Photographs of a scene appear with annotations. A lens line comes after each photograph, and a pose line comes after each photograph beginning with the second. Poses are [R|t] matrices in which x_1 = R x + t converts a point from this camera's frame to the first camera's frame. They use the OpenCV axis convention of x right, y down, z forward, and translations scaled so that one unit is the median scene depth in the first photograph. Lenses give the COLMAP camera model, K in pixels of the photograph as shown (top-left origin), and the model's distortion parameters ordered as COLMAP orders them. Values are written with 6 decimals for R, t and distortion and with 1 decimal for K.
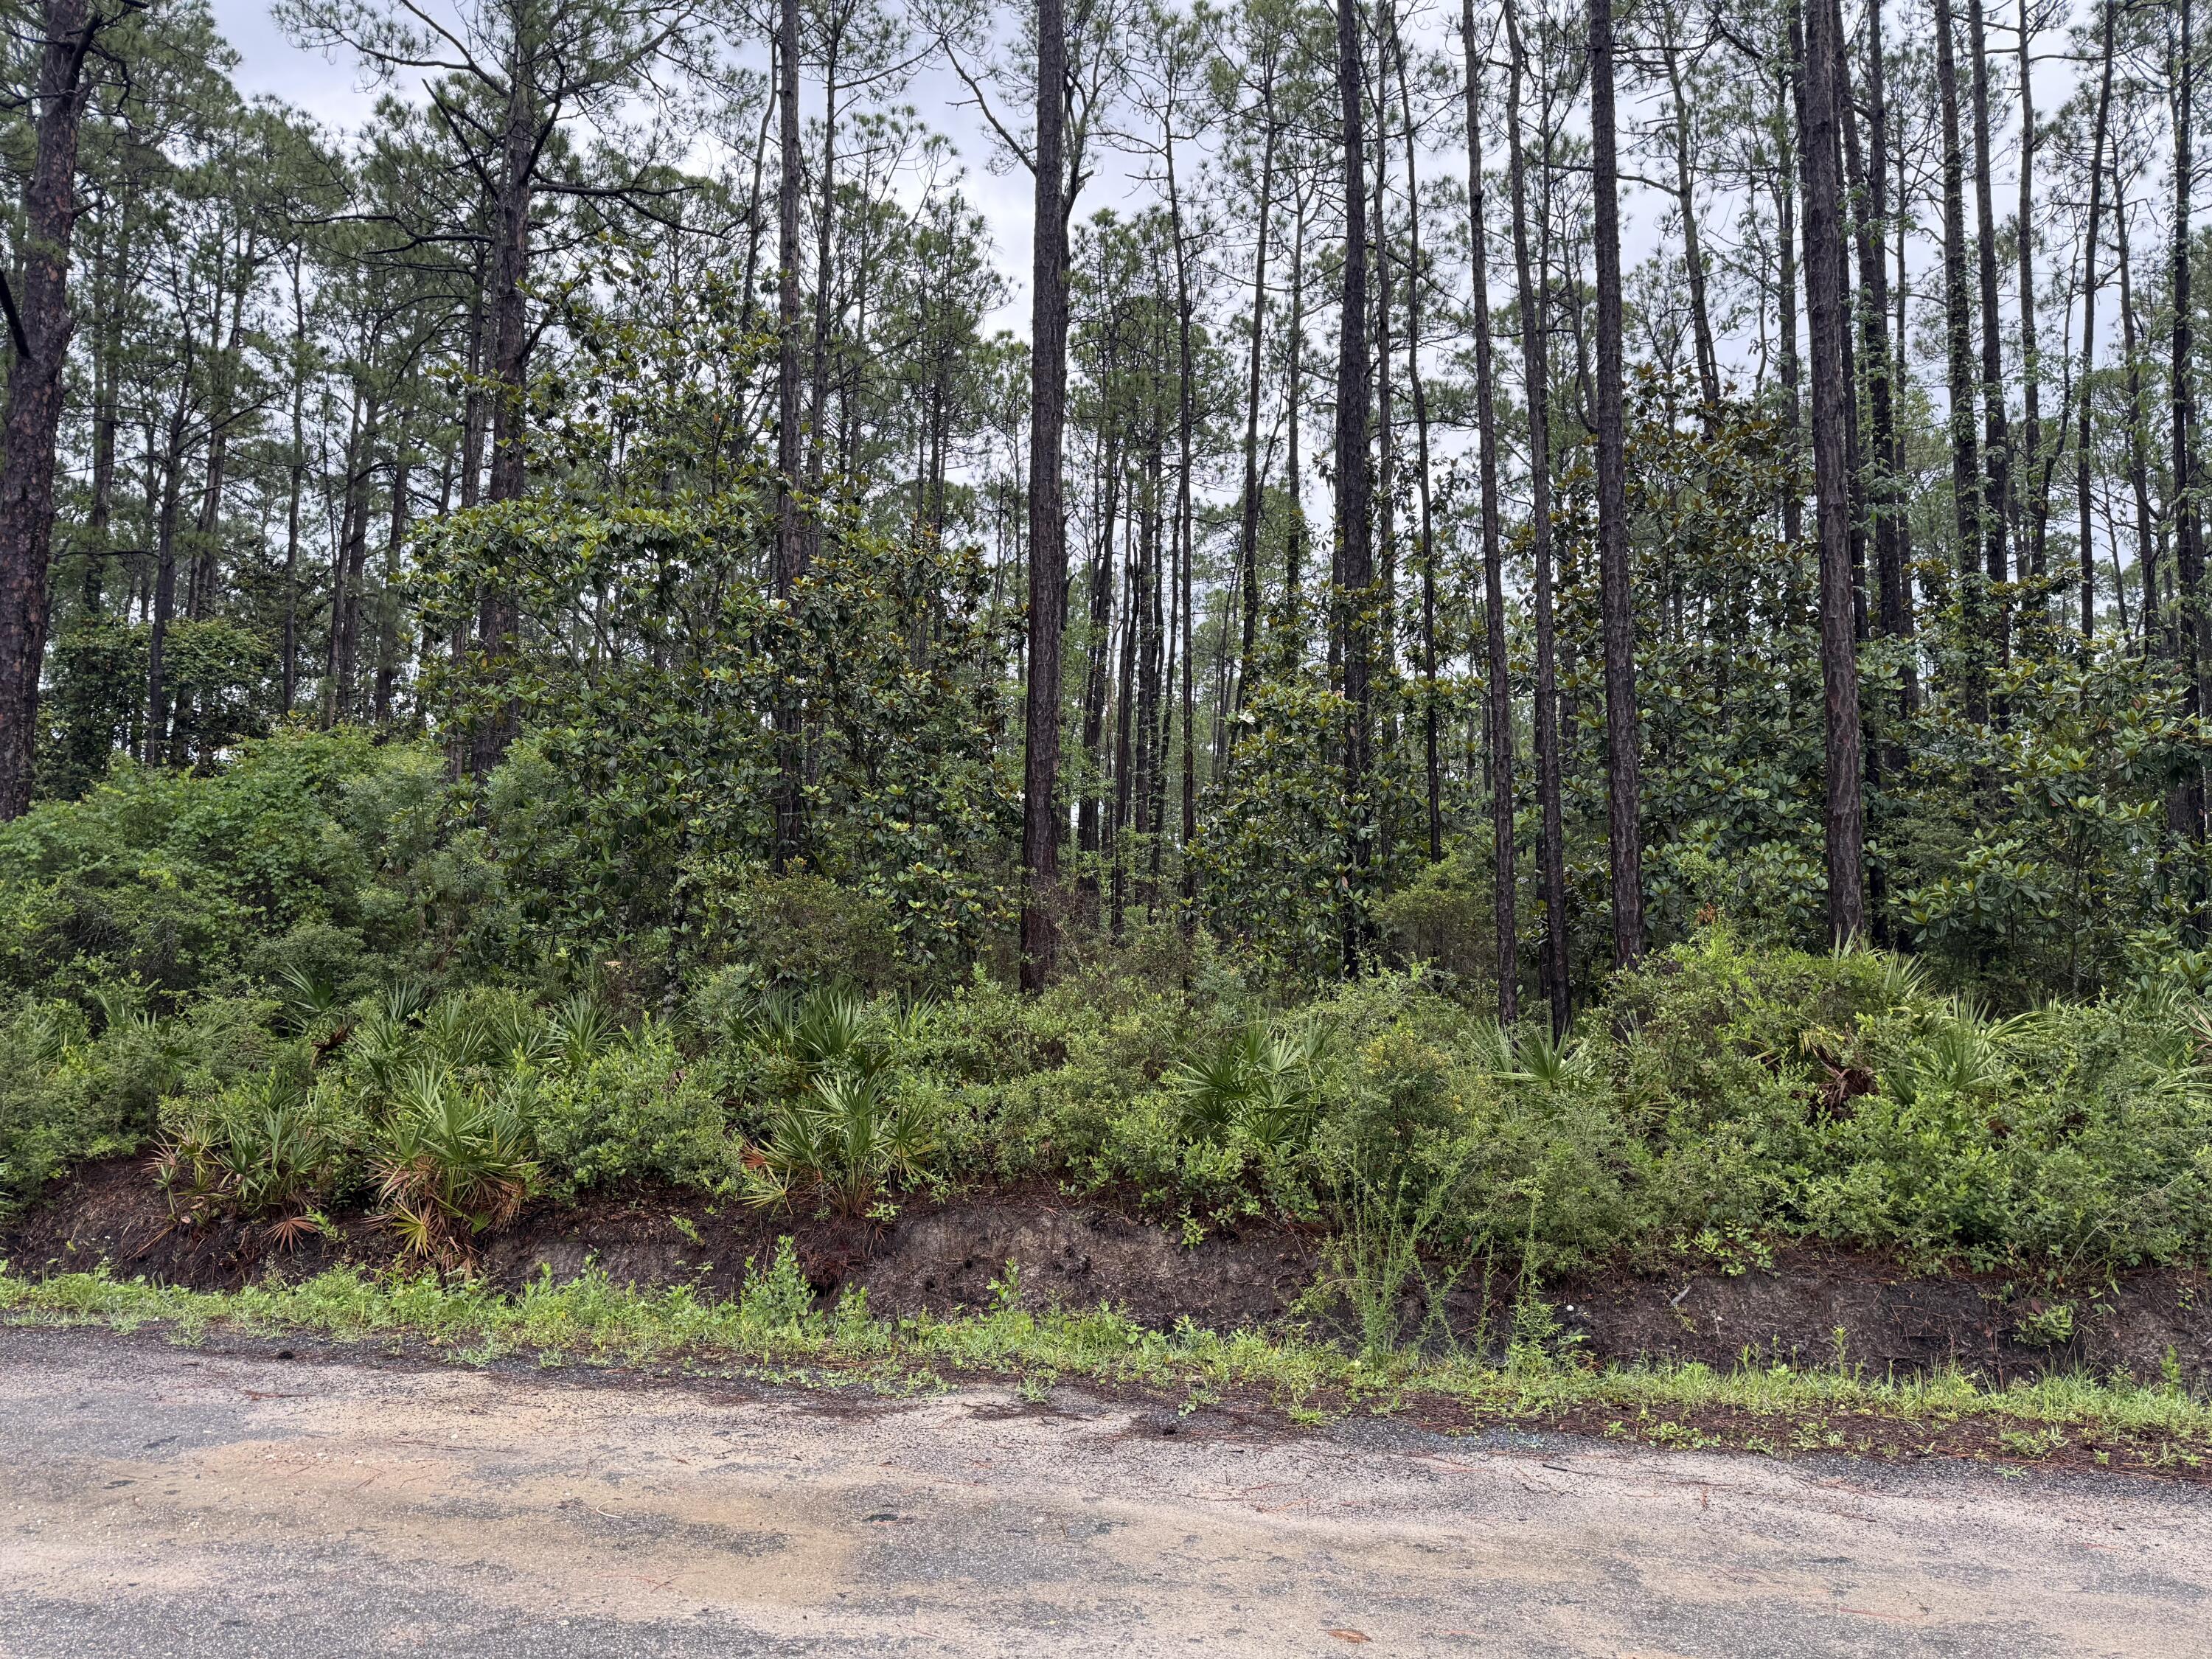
lens RADIAL K [[1523.3, 0, 1106.3], [0, 1523.3, 841.8], [0, 0, 1]] dist [0.020336, -0.067552]
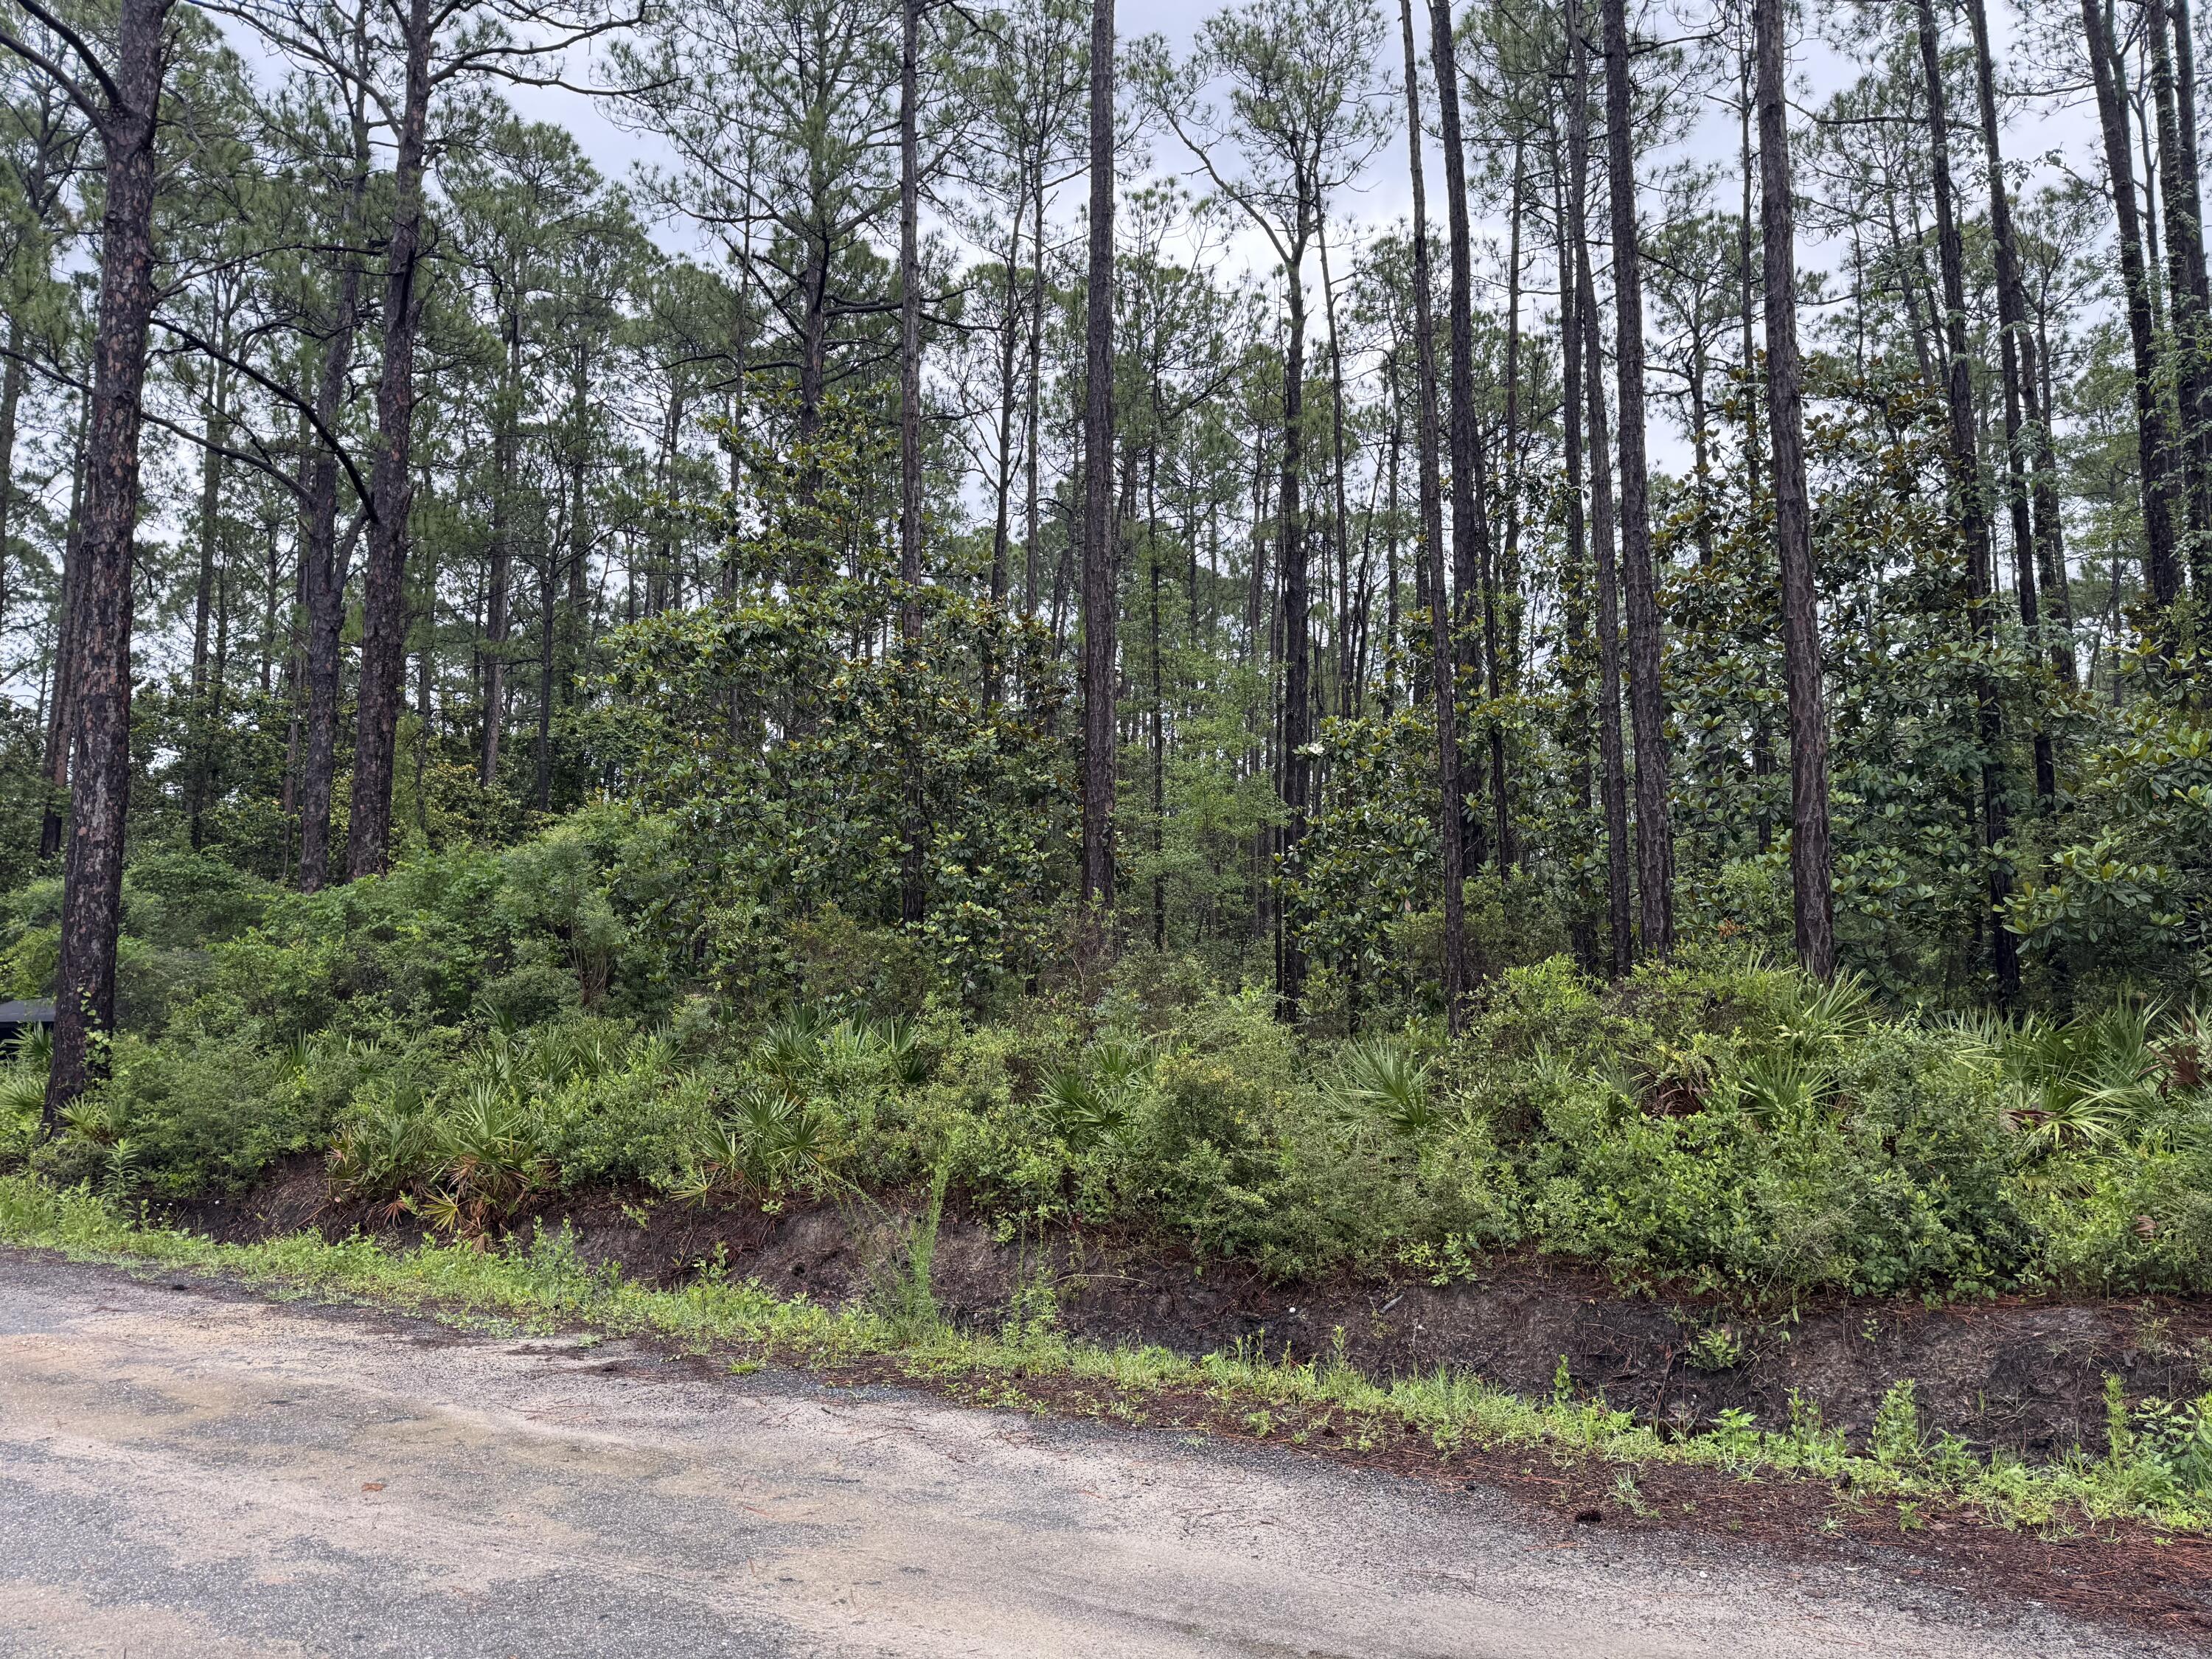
lens RADIAL K [[1523.3, 0, 1085.0], [0, 1523.3, 831.3], [0, 0, 1]] dist [0.020336, -0.067552]
pose [[0.944832, -0.046424, -0.324249, 0.312168], [0.038455, 0.998781, -0.030947, -0.000122], [0.325291, 0.016770, 0.945465, -0.021305]]
